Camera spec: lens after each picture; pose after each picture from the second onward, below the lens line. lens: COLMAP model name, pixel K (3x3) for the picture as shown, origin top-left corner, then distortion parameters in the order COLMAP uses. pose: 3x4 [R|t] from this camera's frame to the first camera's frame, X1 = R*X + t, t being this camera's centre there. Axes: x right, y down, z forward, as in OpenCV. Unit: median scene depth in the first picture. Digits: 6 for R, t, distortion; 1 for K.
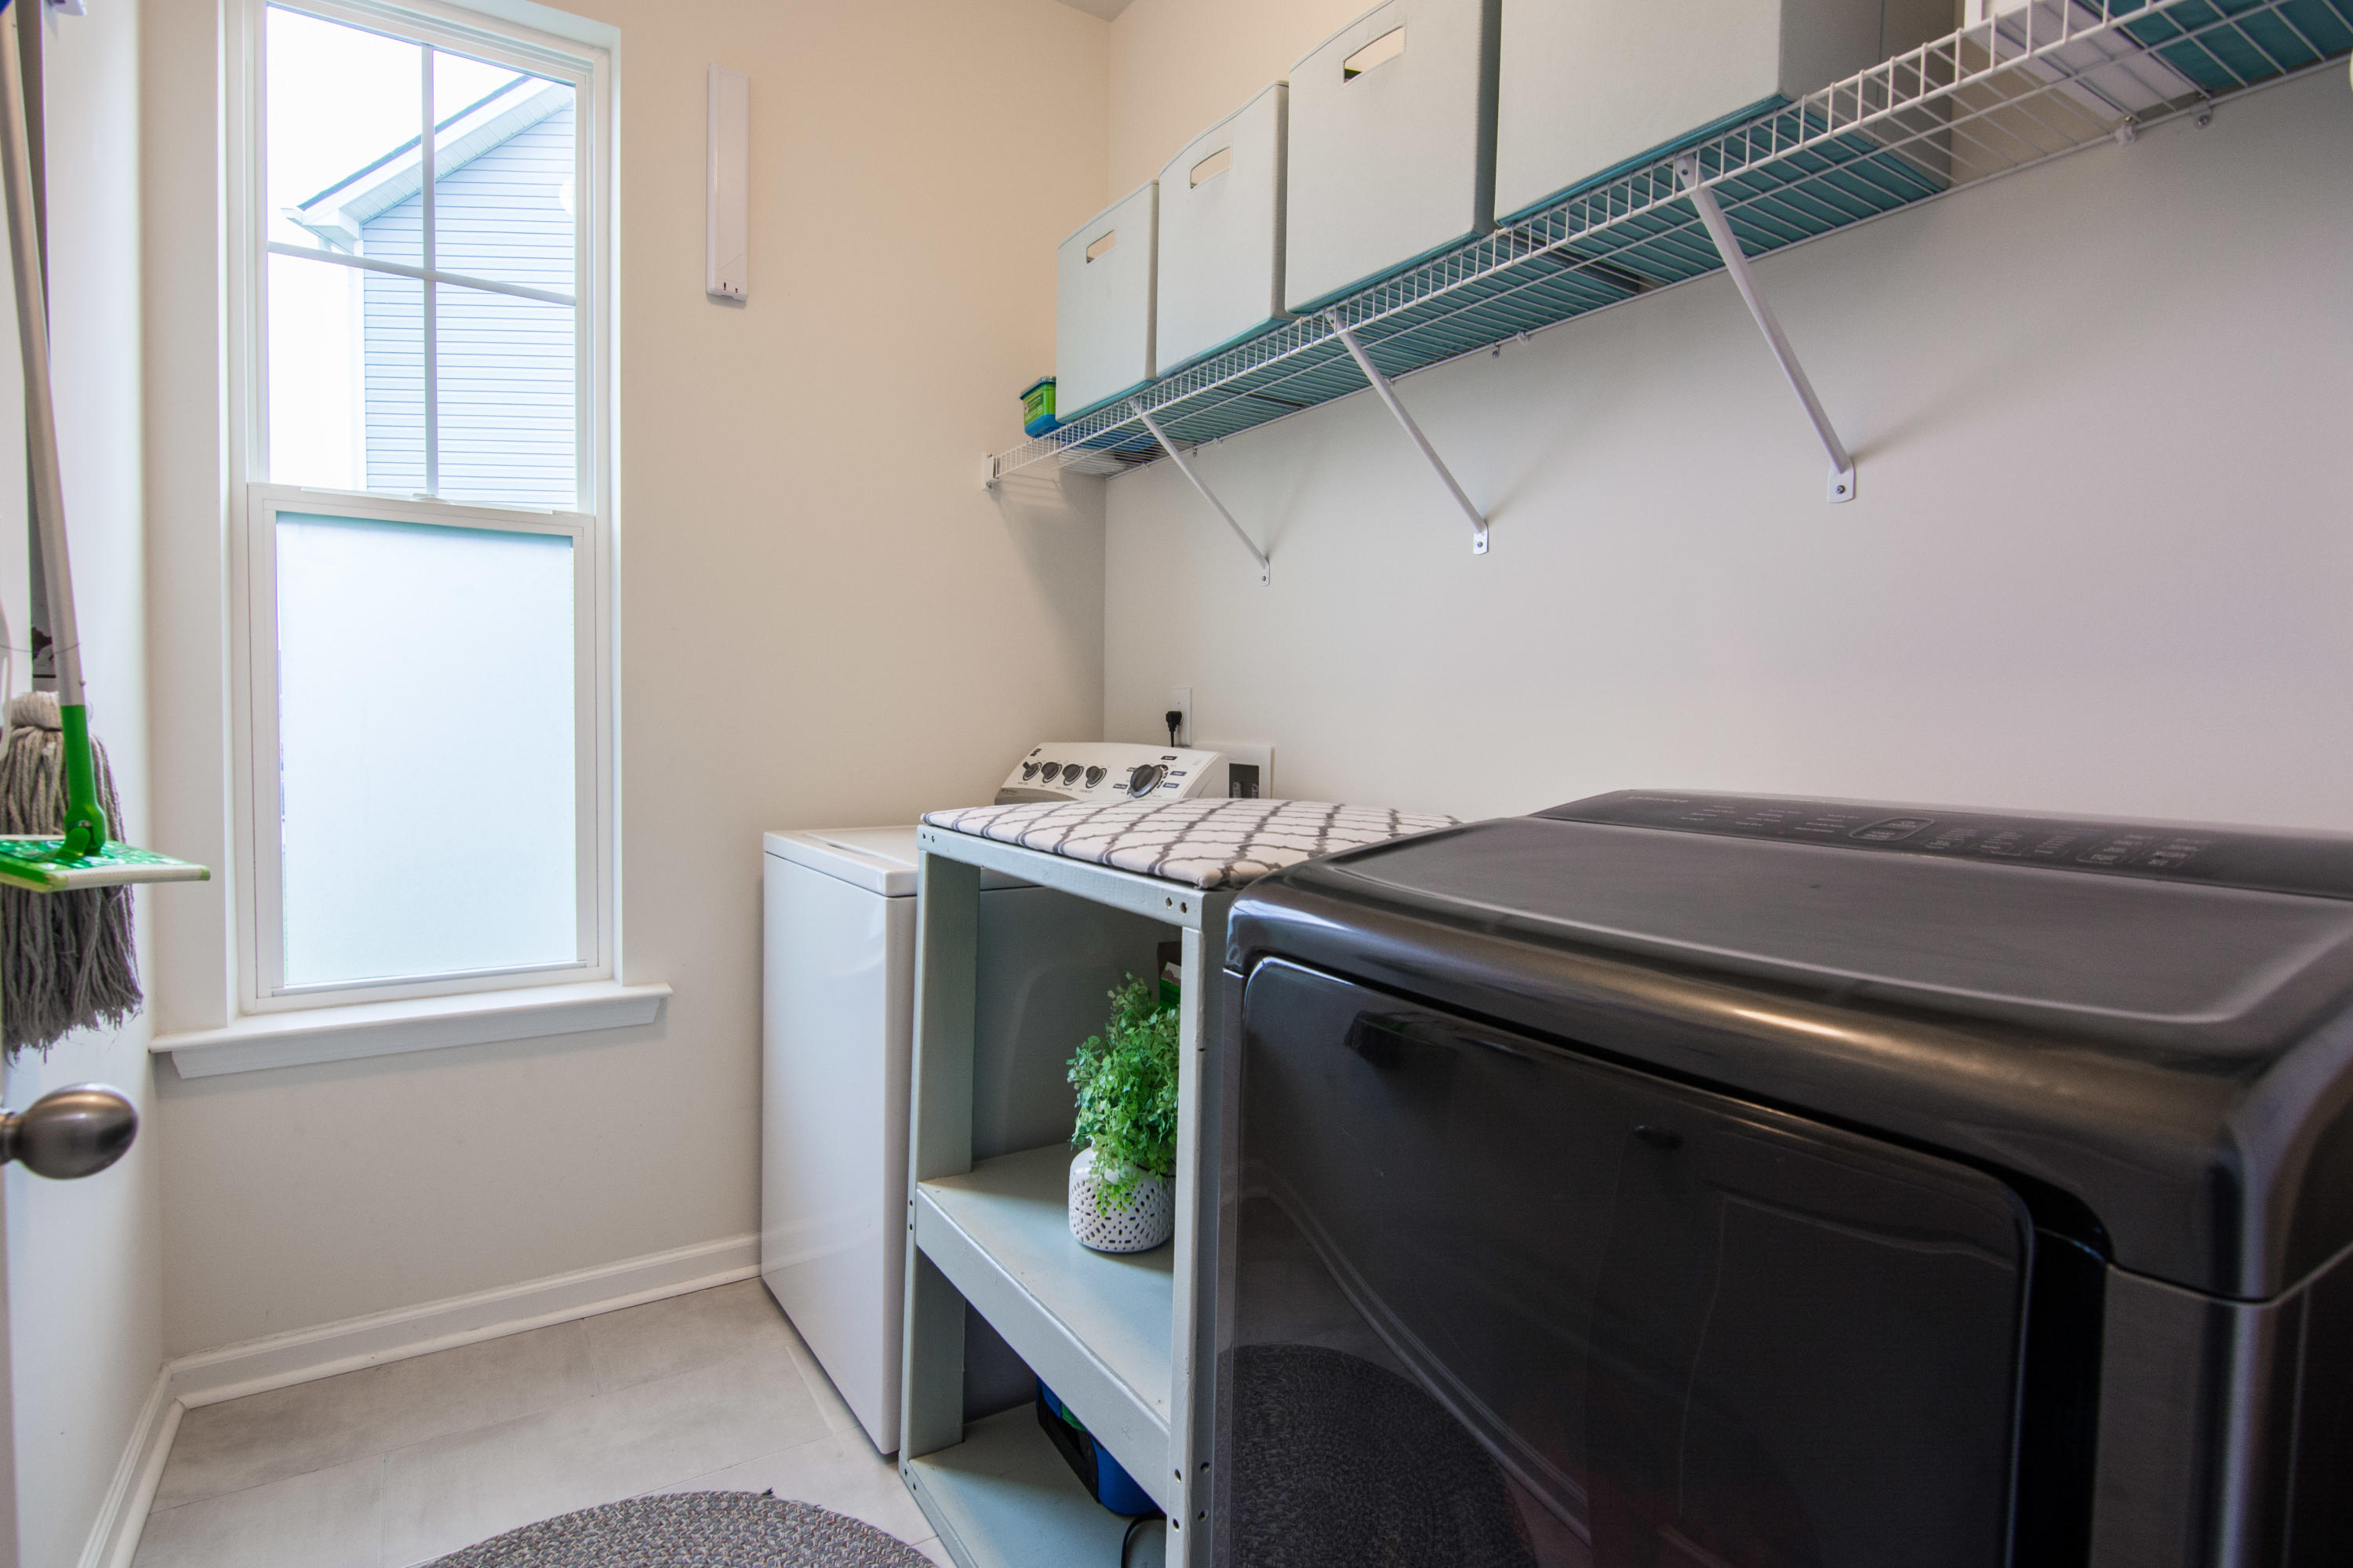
lens RADIAL K [[1160.7, 0, 1161.3], [0, 1160.7, 793.8], [0, 0, 1]] dist [0.001615, -0.009744]
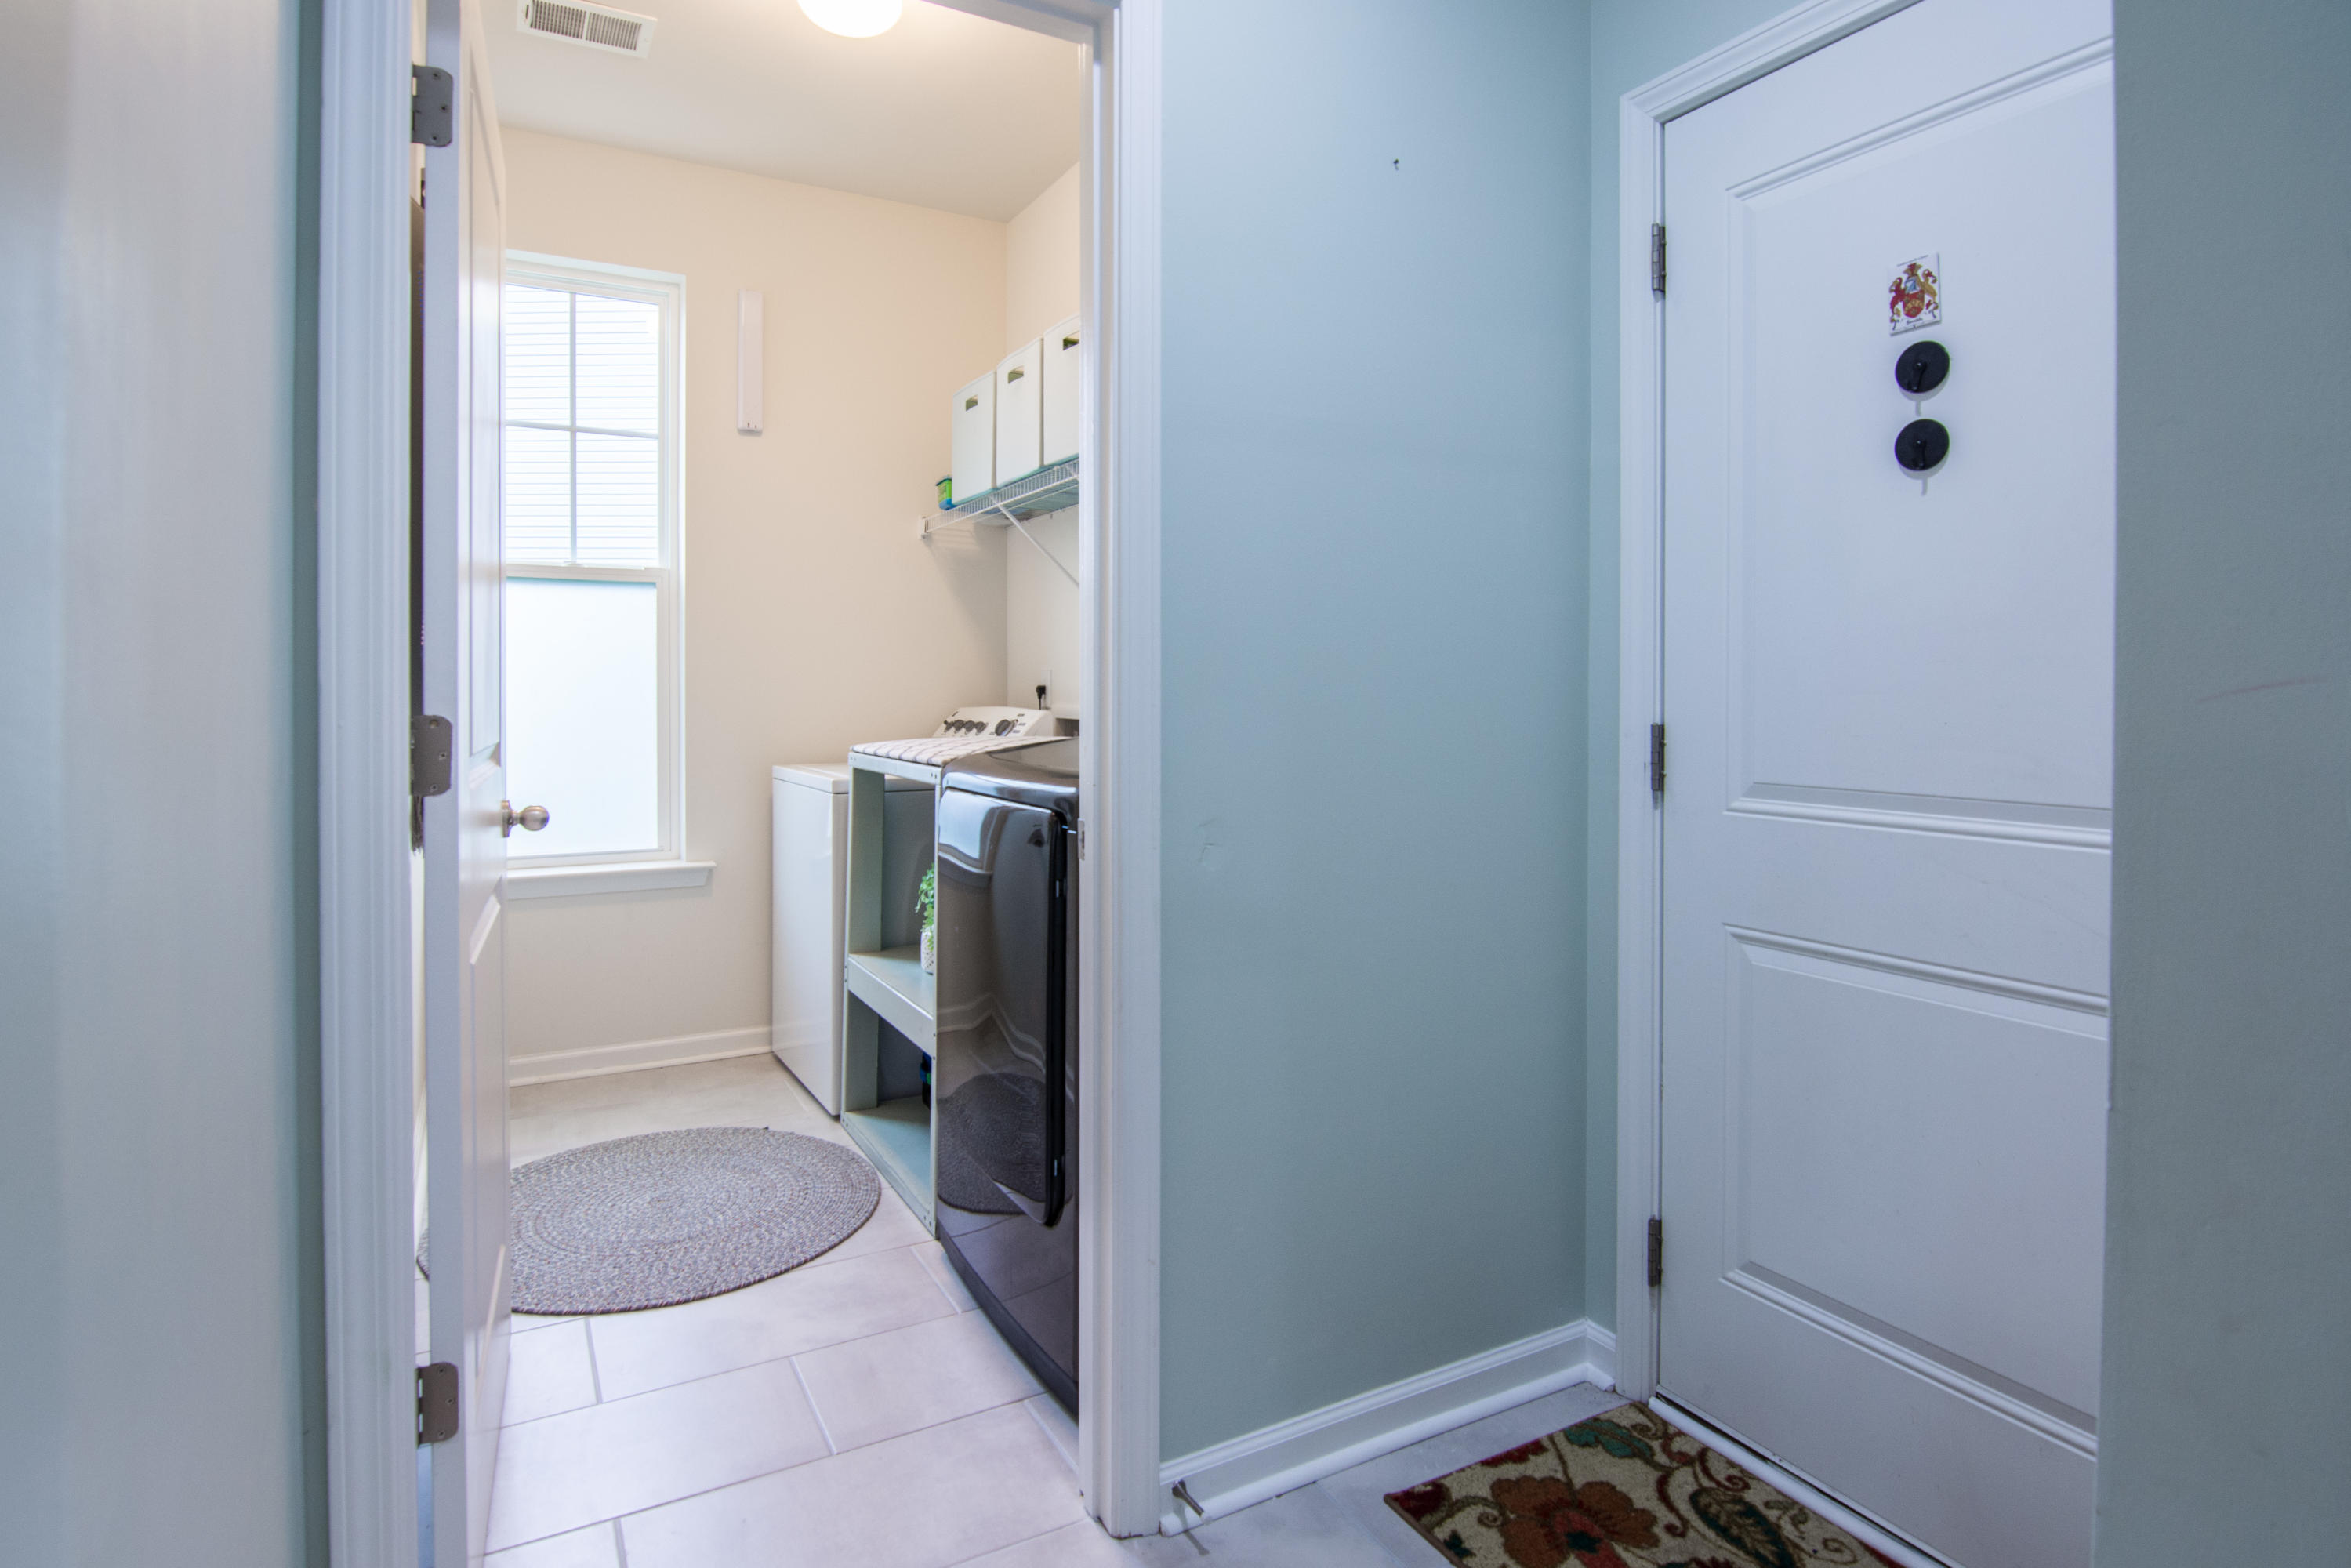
lens RADIAL K [[1232.0, 0, 1168.4], [0, 1232.0, 728.0], [0, 0, 1]] dist [-0.000724, -0.033221]
pose [[0.998329, -0.012215, -0.056486, 0.309605], [0.010433, 0.999442, -0.031724, 0.043282], [0.056842, 0.031081, 0.997899, -0.686201]]
